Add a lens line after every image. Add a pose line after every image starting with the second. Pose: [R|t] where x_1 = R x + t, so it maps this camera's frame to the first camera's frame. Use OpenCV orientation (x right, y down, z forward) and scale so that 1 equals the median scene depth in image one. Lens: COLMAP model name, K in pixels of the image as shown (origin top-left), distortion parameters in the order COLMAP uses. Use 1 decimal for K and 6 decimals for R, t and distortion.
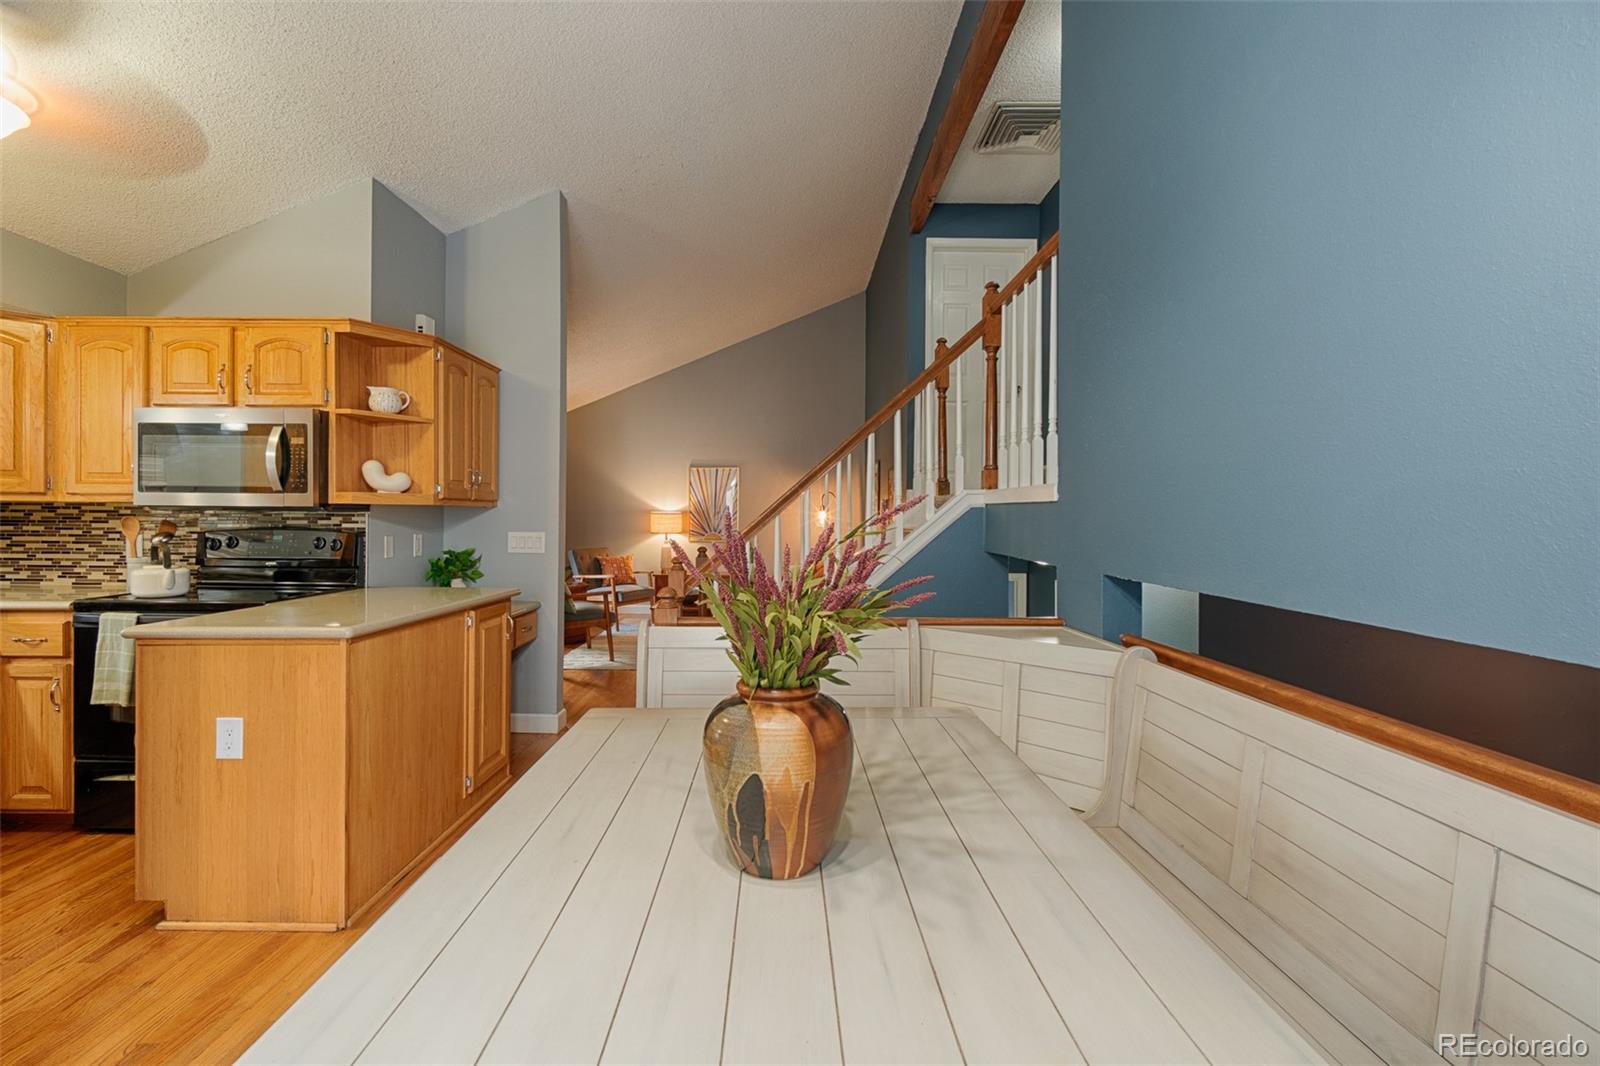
lens RADIAL K [[690.3, 0, 788.4], [0, 690.3, 521.7], [0, 0, 1]] dist [0.000038, 0.000942]
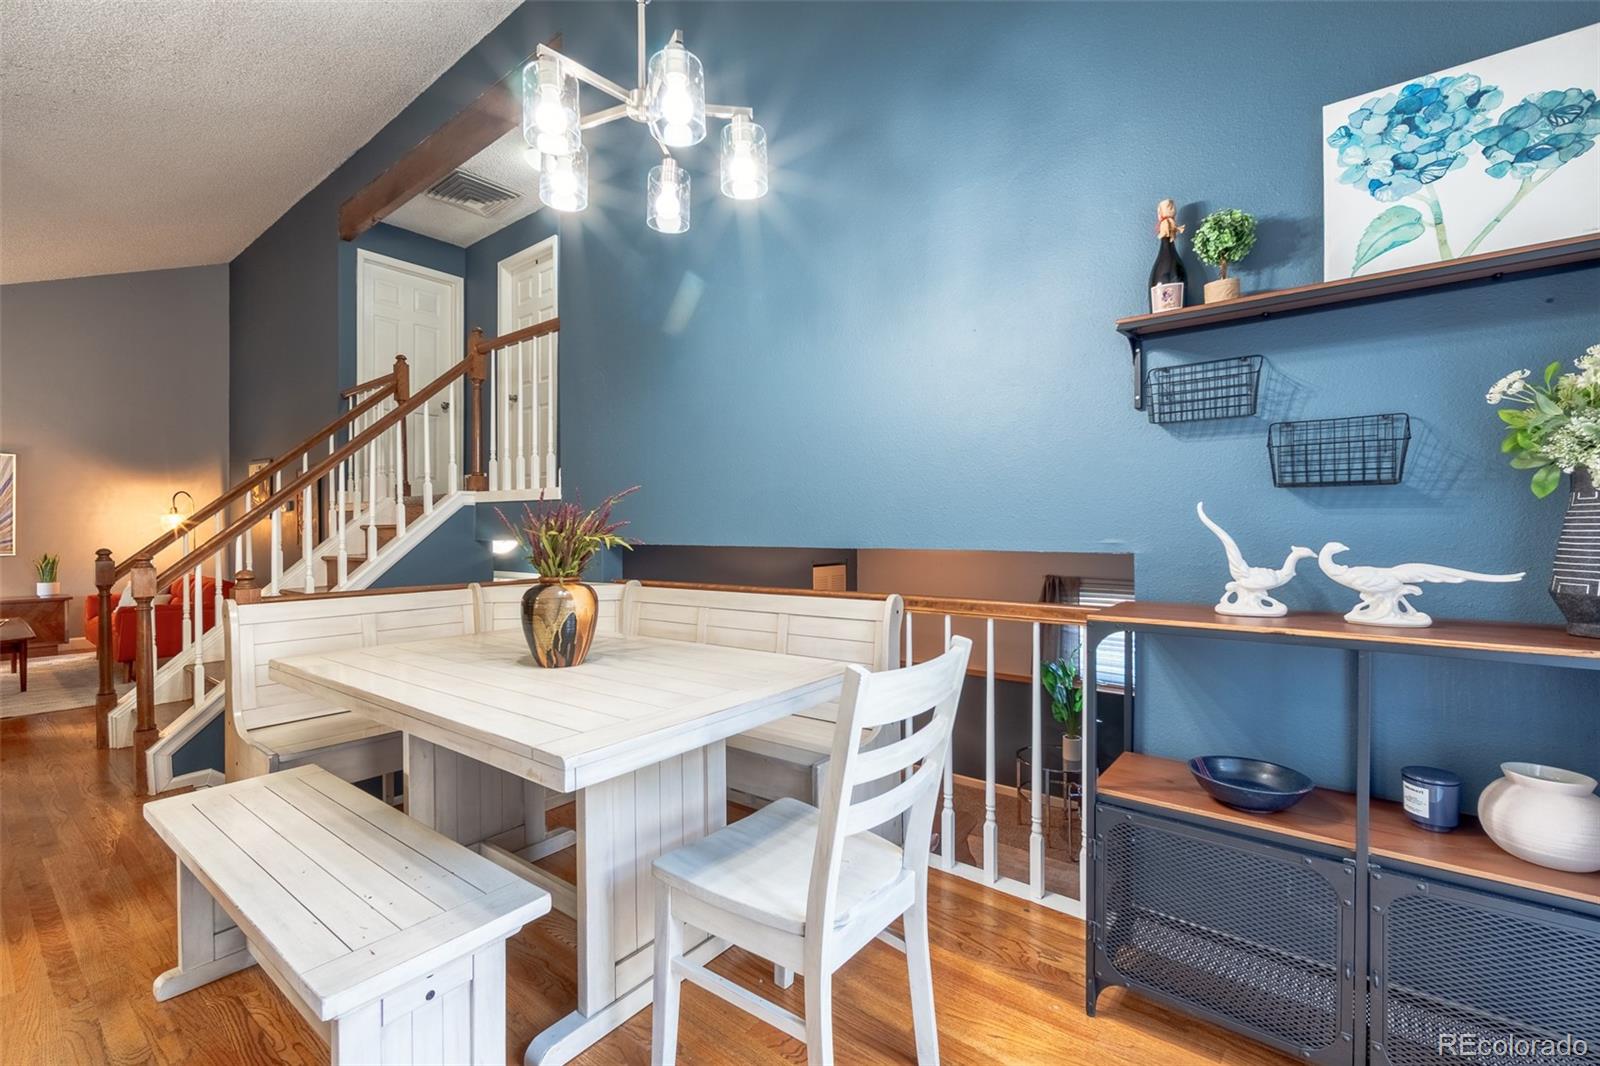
lens RADIAL K [[684.7, 0, 780.6], [0, 684.7, 527.3], [0, 0, 1]] dist [-0.002923, 0.000062]
pose [[0.628369, -0.002977, 0.777910, -0.365182], [0.012301, 0.999906, -0.006110, 0.036382], [-0.777818, 0.013409, 0.628347, -0.232183]]
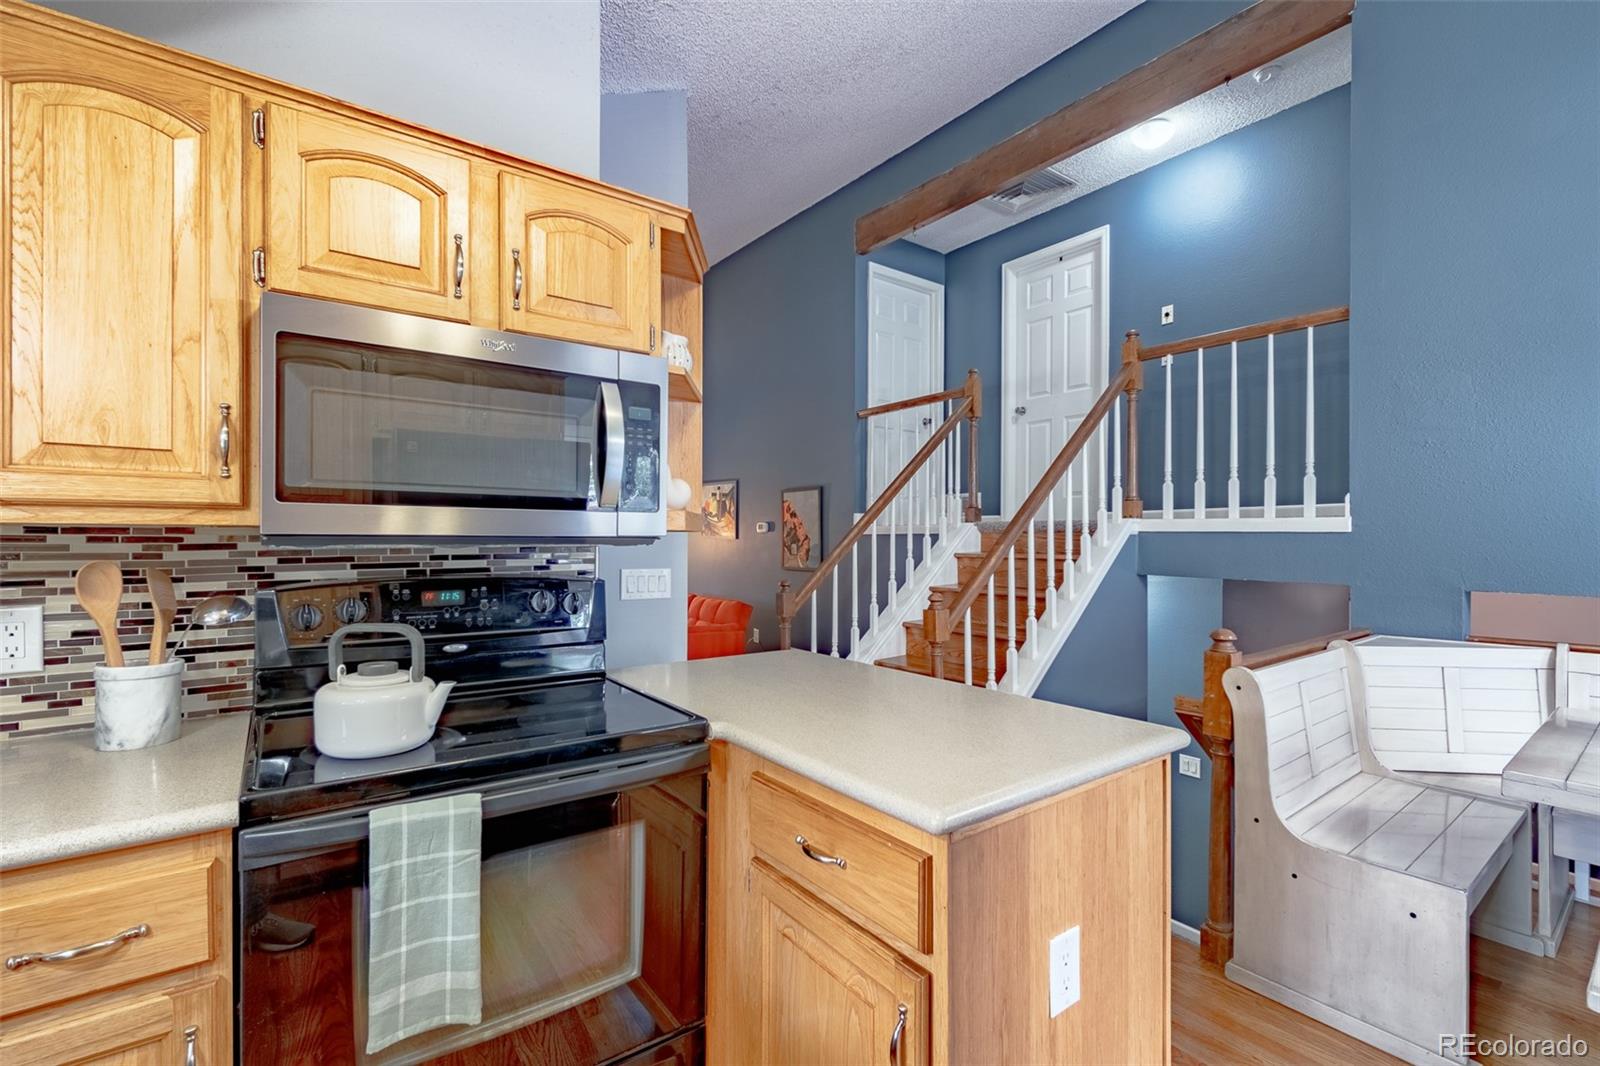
lens RADIAL K [[695.7, 0, 828.8], [0, 695.7, 536.1], [0, 0, 1]] dist [-0.019763, 0.000039]
pose [[0.793621, 0.000059, 0.608412, -0.835789], [0.002139, 0.999994, -0.002888, -0.018723], [-0.608409, 0.003593, 0.793616, 0.437731]]
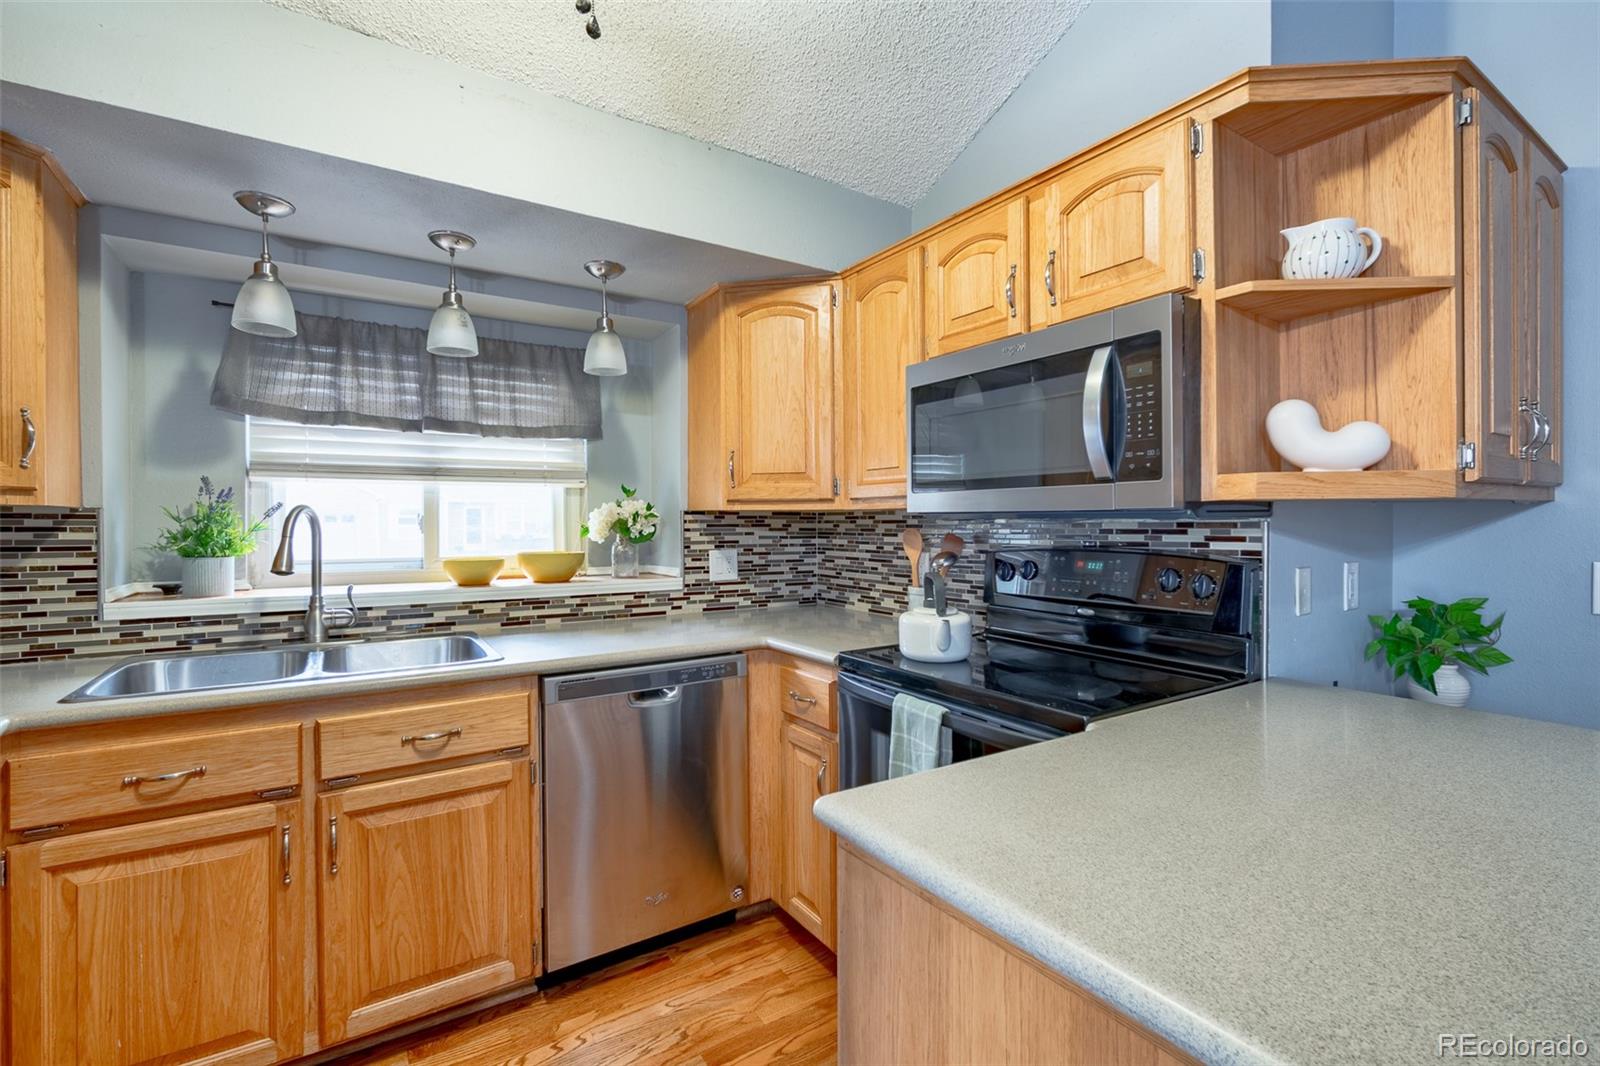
lens RADIAL K [[684.7, 0, 780.6], [0, 684.7, 527.3], [0, 0, 1]] dist [-0.002923, 0.000062]
pose [[0.510610, -0.000535, -0.859812, -0.393103], [0.004800, 0.999986, 0.002228, -0.010801], [0.859799, -0.005265, 0.510606, 0.497778]]
